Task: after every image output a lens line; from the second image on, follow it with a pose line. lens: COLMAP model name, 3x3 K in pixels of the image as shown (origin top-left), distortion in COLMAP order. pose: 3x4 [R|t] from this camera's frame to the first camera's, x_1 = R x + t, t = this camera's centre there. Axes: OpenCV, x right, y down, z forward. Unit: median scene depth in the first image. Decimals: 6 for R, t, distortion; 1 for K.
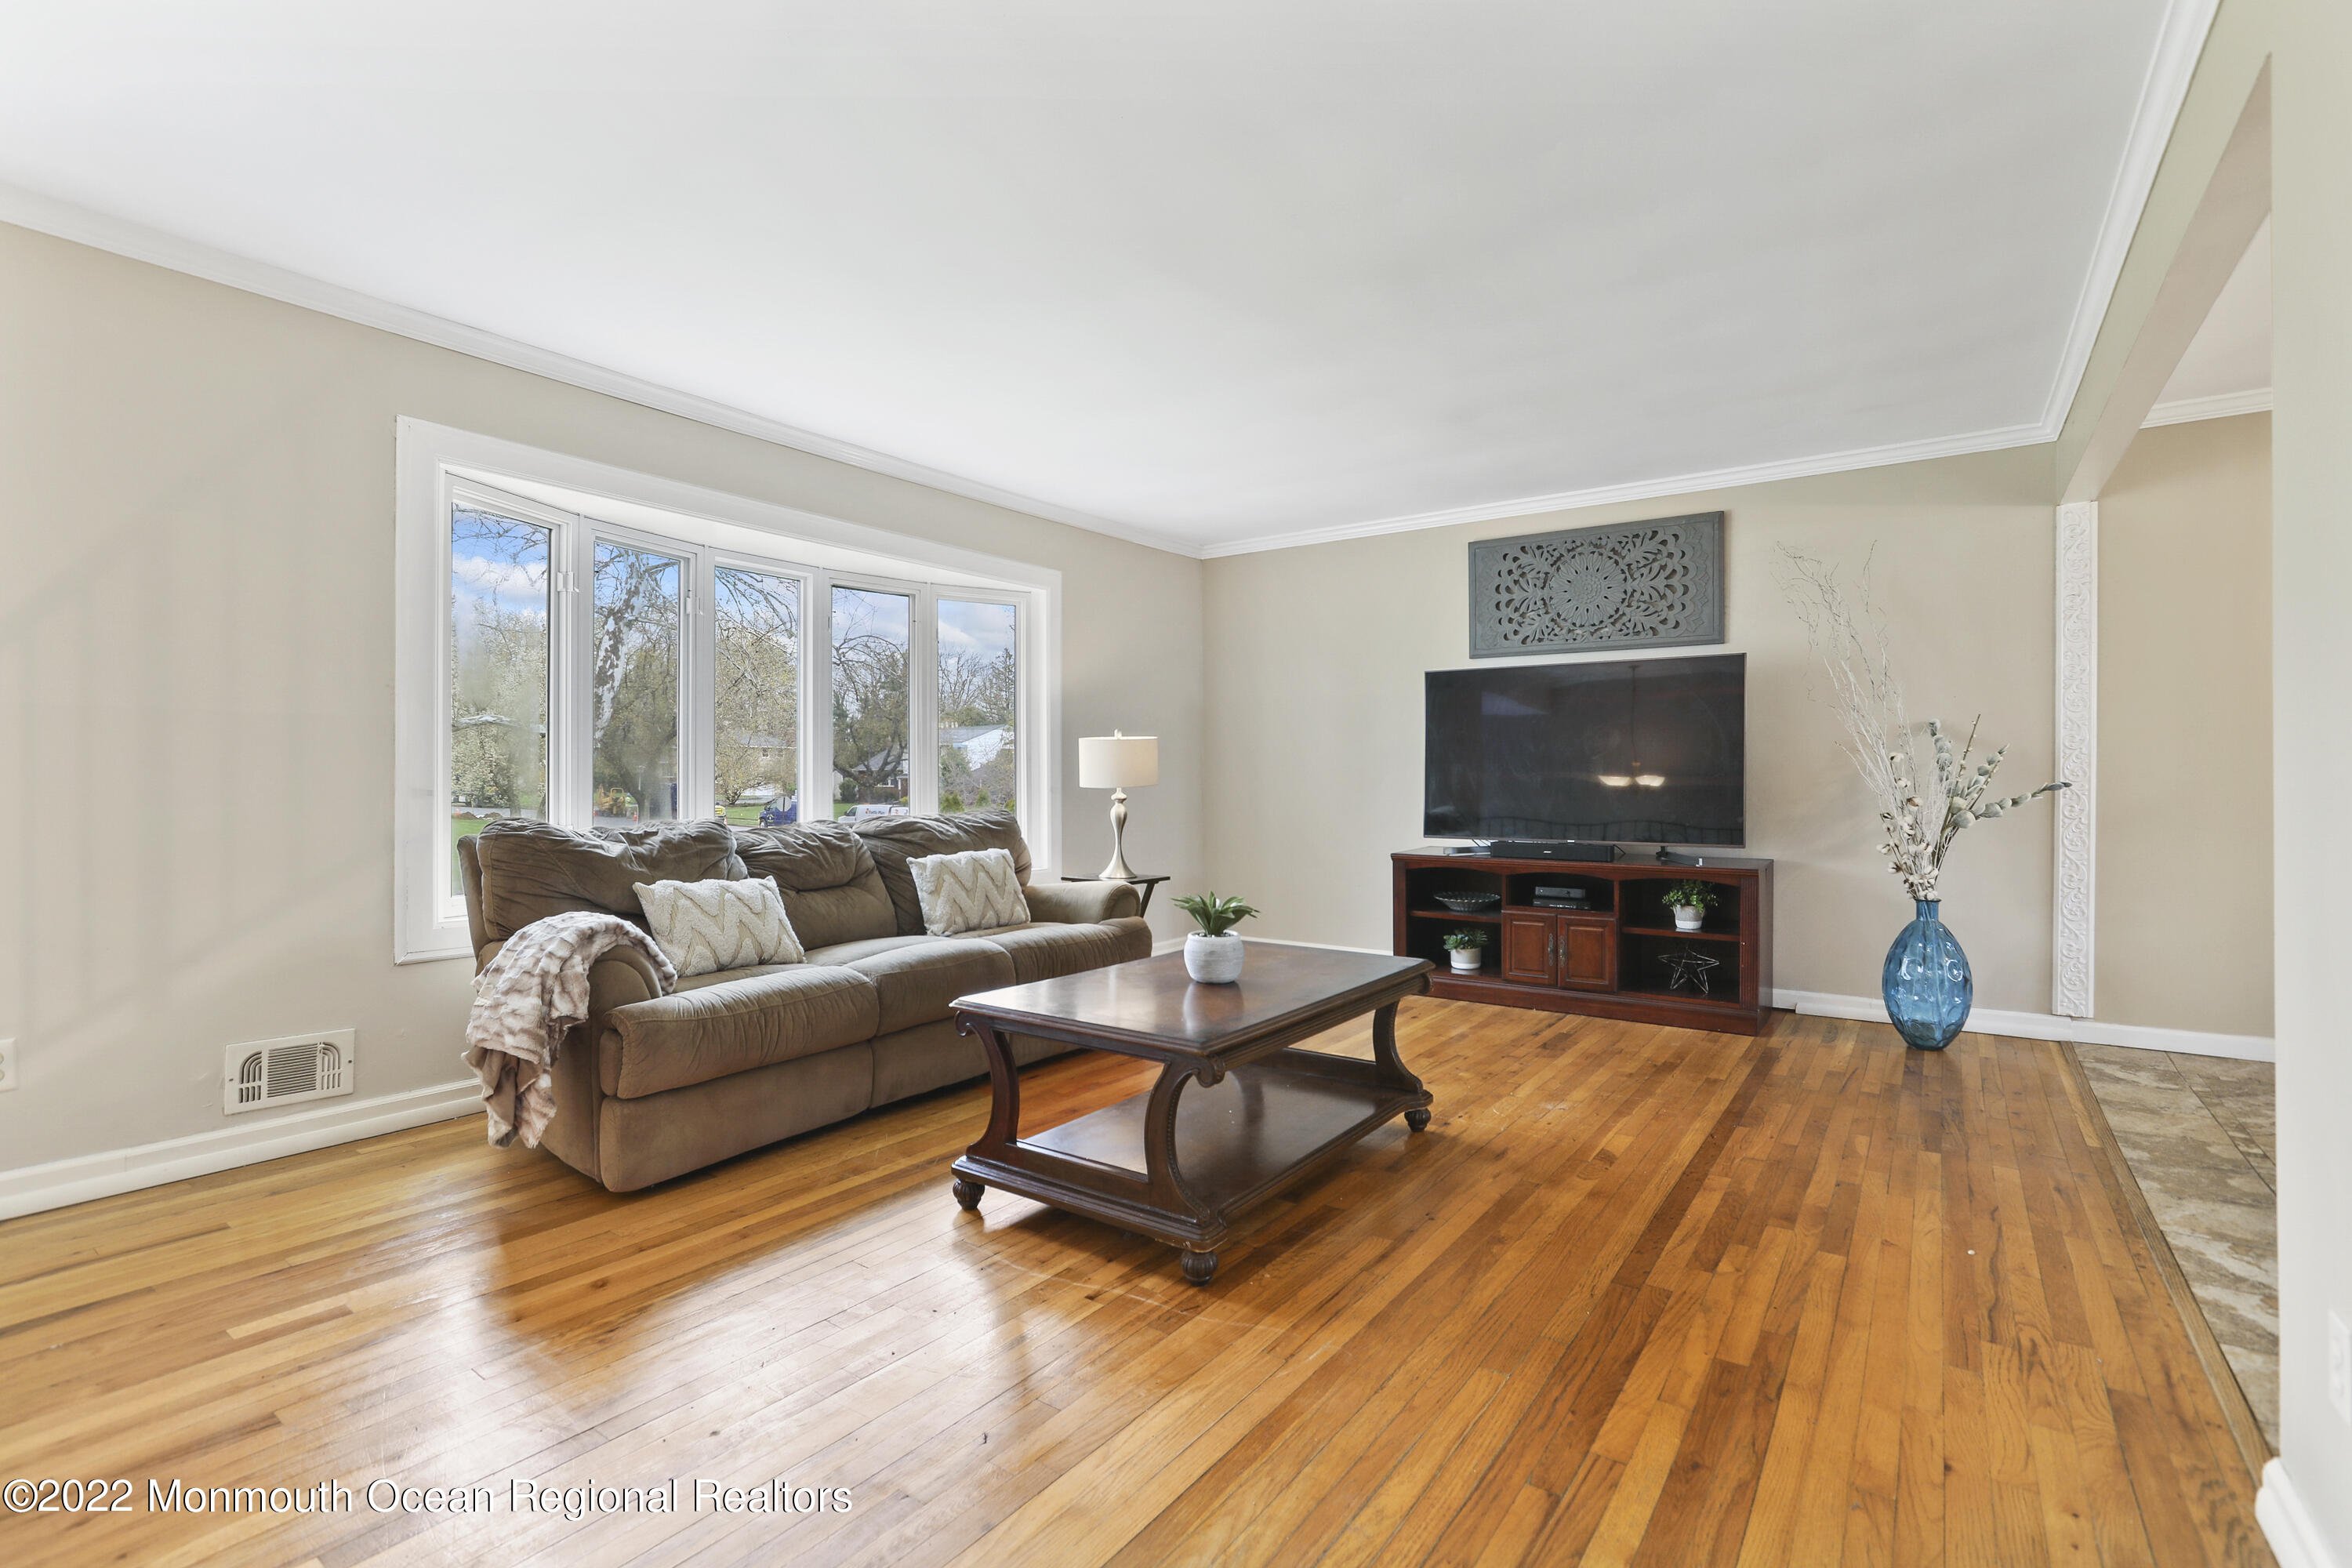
lens RADIAL K [[1086.8, 0, 1165.3], [0, 1086.8, 774.9], [0, 0, 1]] dist [-0.035610, 0.011560]
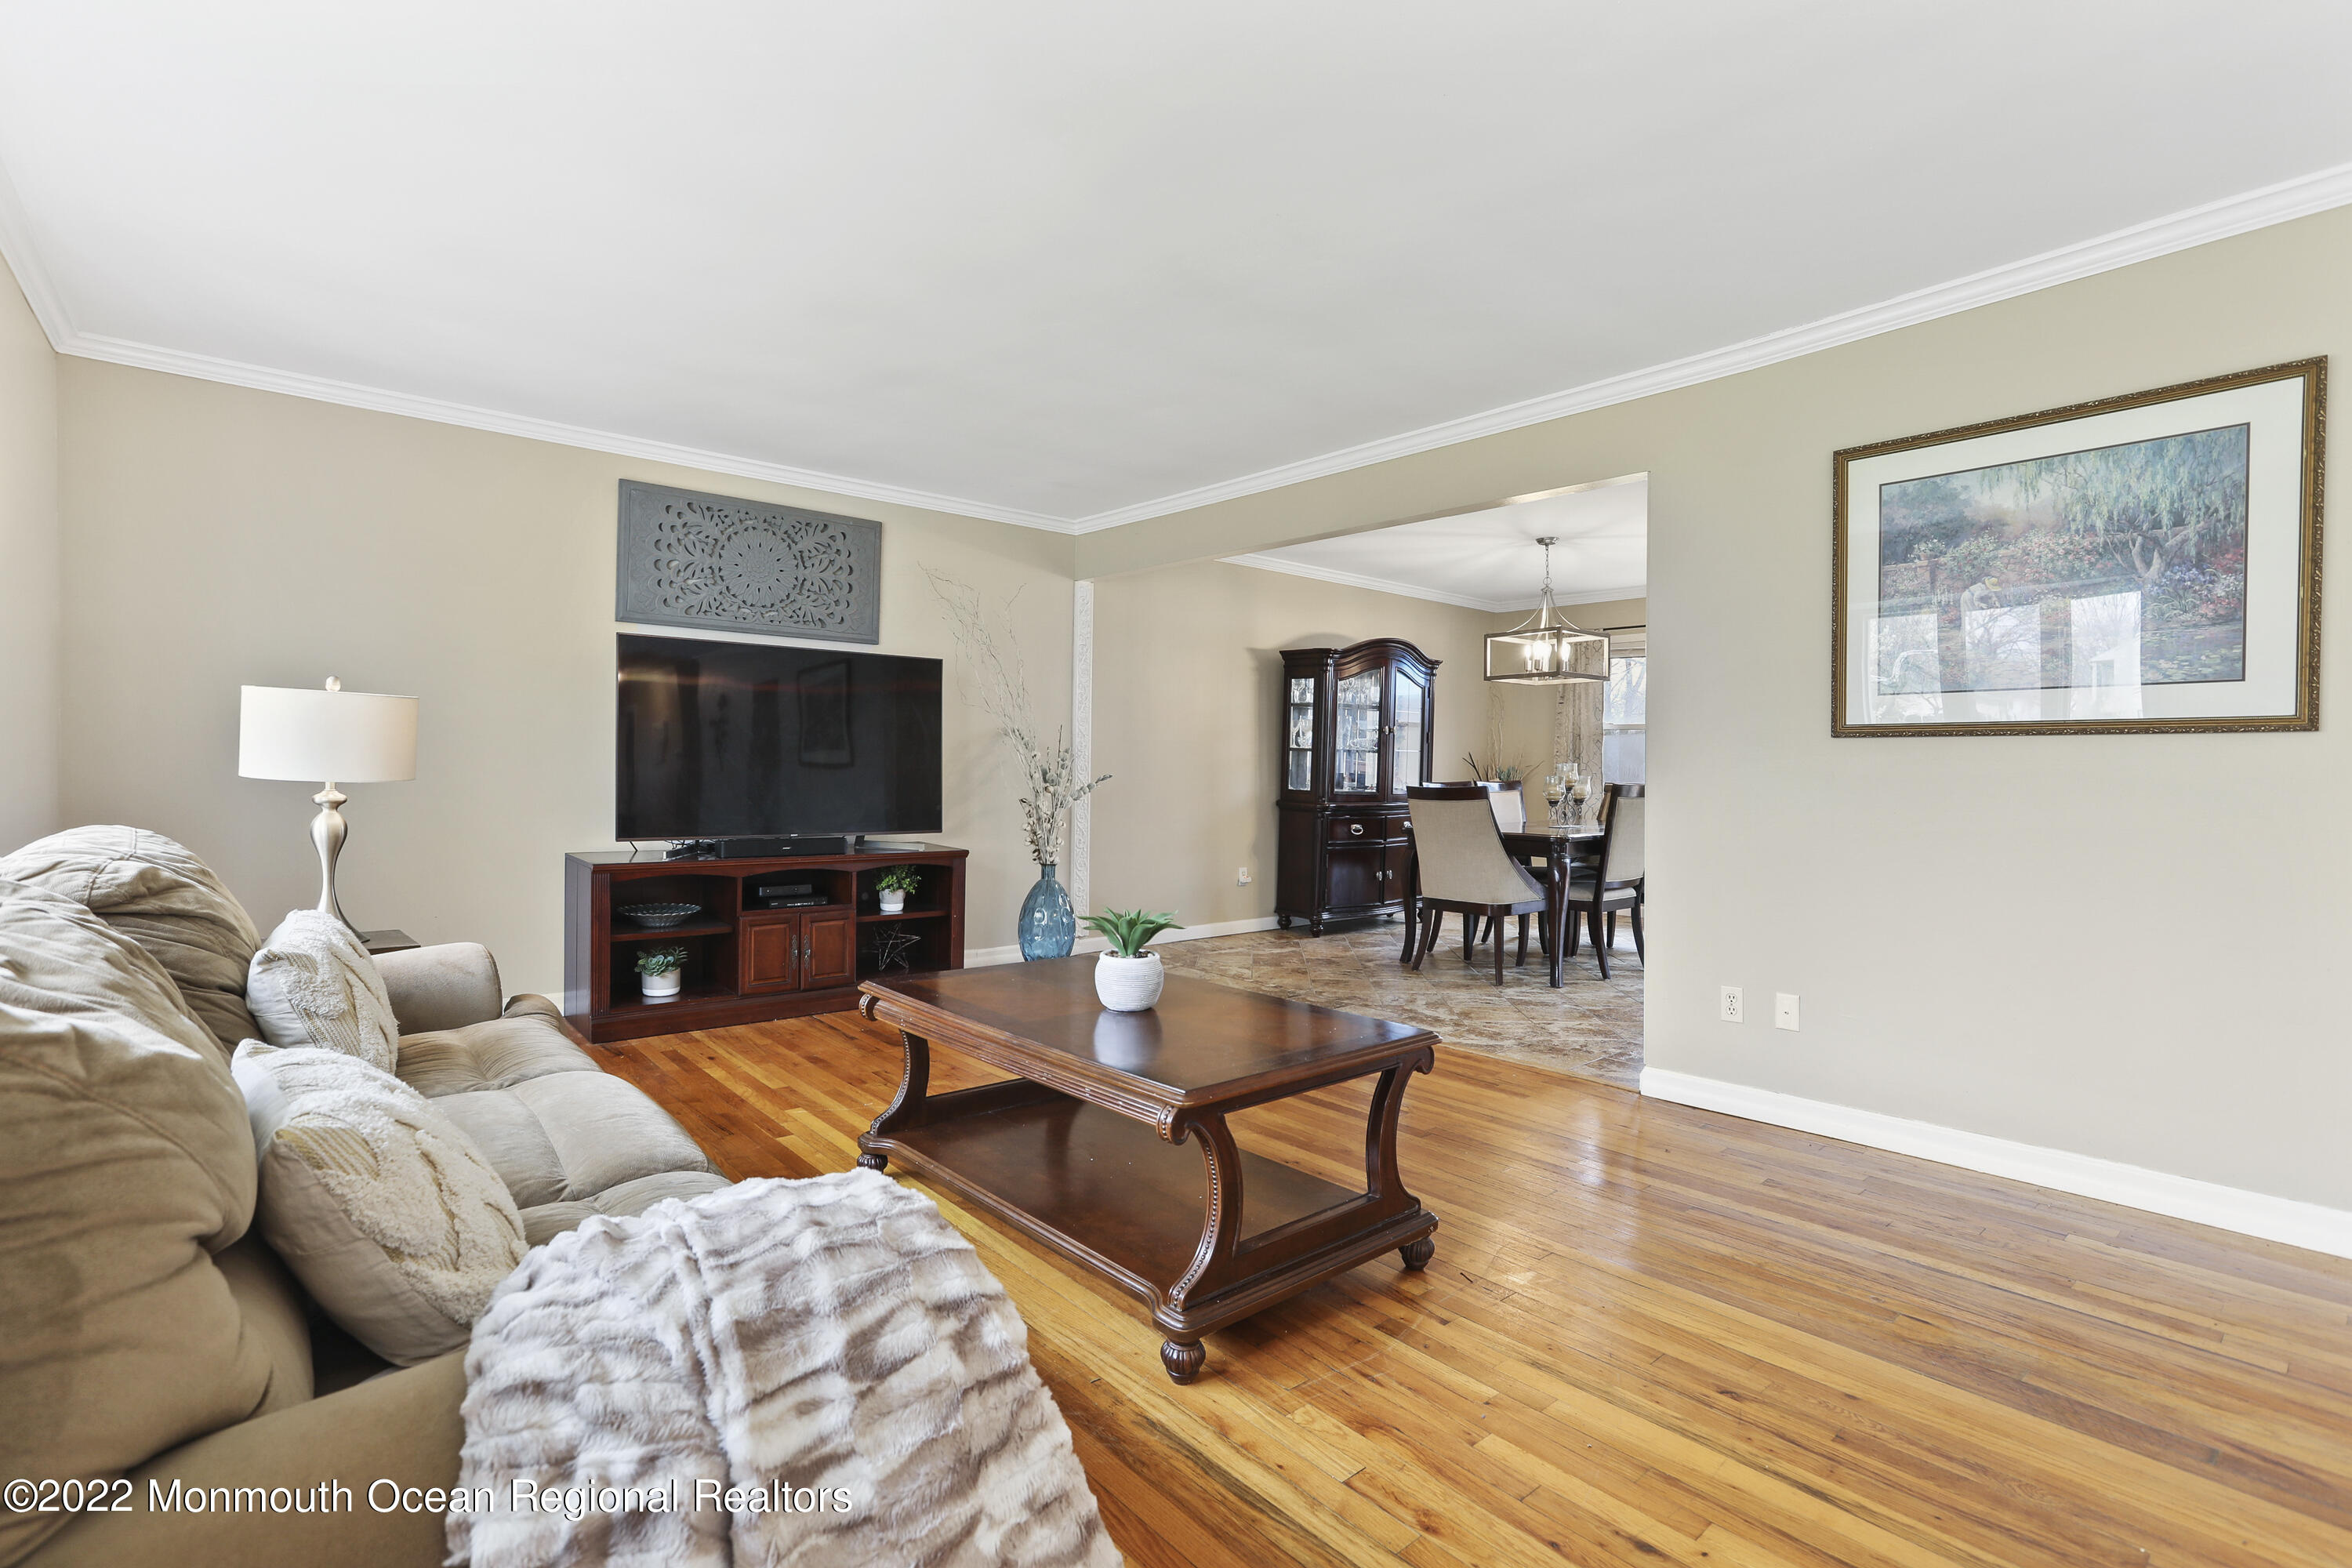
lens RADIAL K [[1086.8, 0, 1167.1], [0, 1086.8, 784.0], [0, 0, 1]] dist [-0.035610, 0.011560]
pose [[0.232124, -0.007295, 0.972659, -0.468234], [-0.014165, 0.999840, 0.010880, 0.001366], [-0.972583, -0.016303, 0.231984, 0.459505]]
